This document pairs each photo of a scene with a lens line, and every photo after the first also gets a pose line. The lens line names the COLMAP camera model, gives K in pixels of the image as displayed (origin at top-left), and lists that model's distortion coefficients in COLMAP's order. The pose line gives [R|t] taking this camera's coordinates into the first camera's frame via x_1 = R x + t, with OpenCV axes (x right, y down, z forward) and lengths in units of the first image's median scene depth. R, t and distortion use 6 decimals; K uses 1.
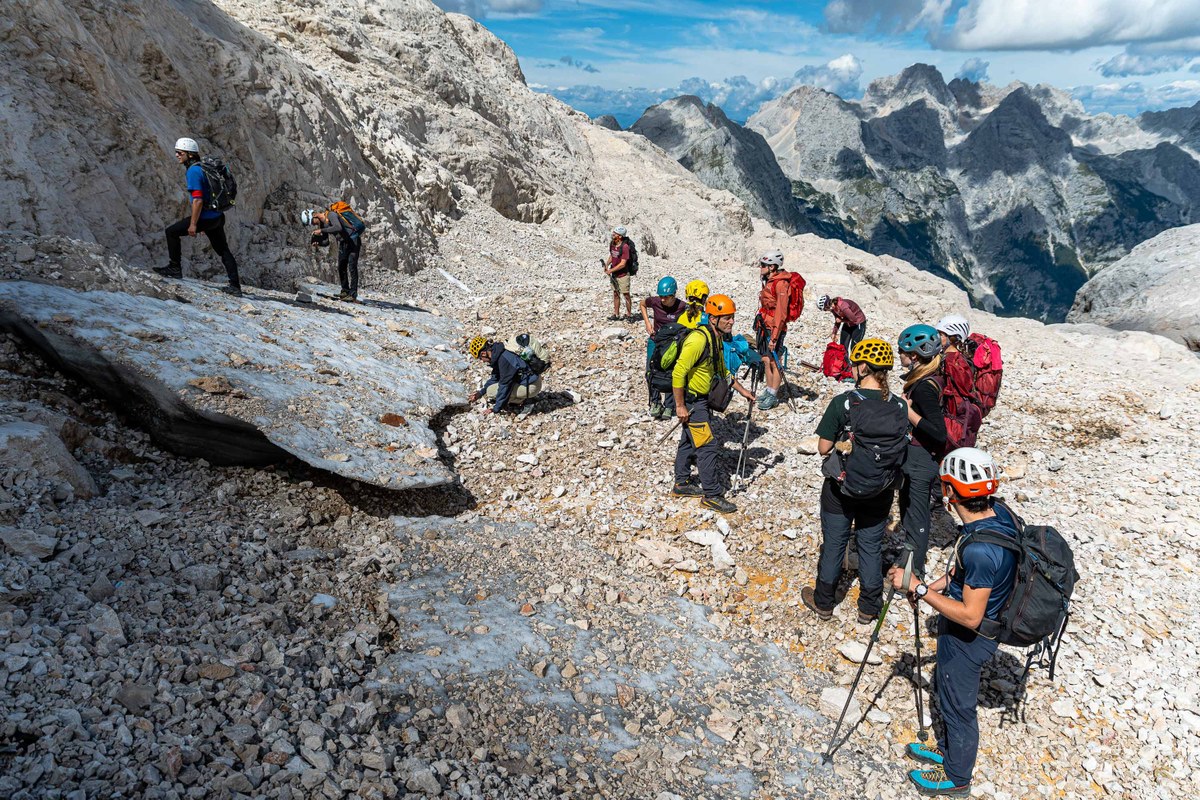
lens RADIAL K [[826.4, 0, 600.0], [0, 826.4, 400.0], [0, 0, 1]] dist [0.021412, -0.006292]
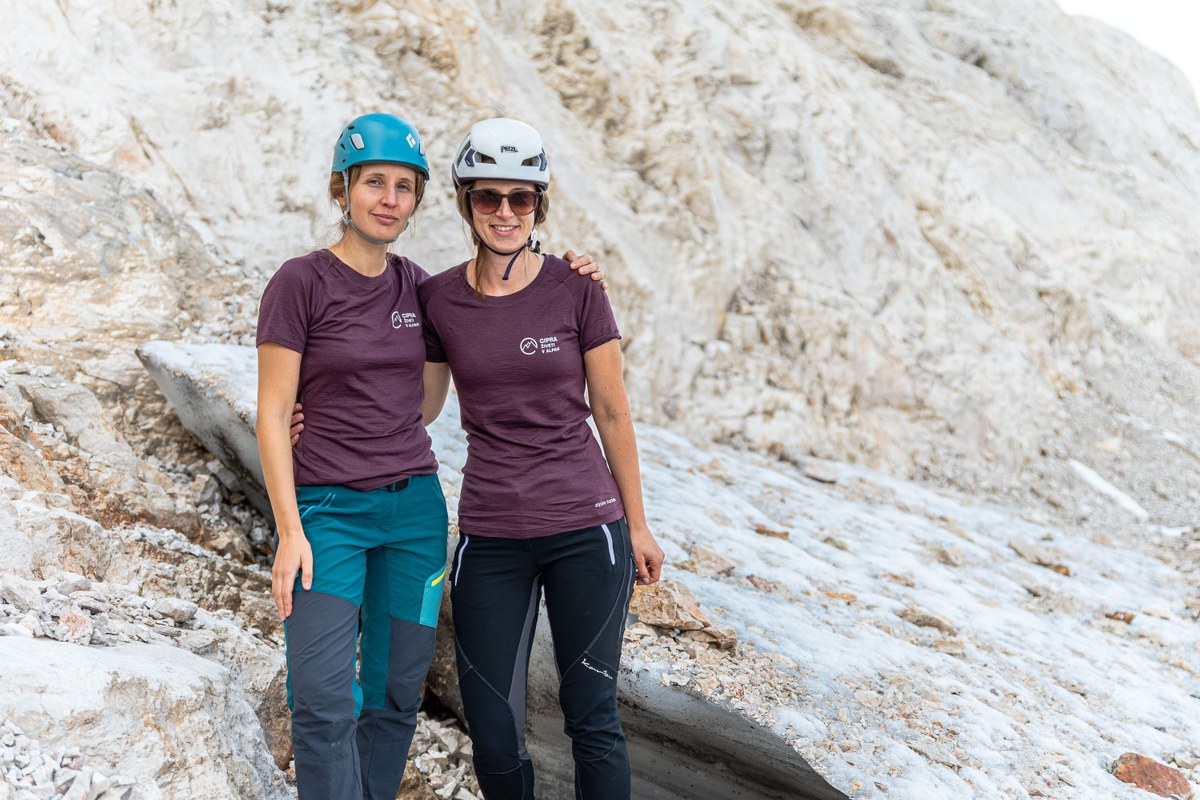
lens RADIAL K [[1648.7, 0, 571.6], [0, 1648.7, 396.9], [0, 0, 1]] dist [-0.014972, -0.011396]
pose [[0.902820, 0.013260, -0.429814, -0.076417], [-0.107865, 0.974552, -0.196504, 0.012675], [0.416271, 0.223769, 0.881275, 0.135930]]
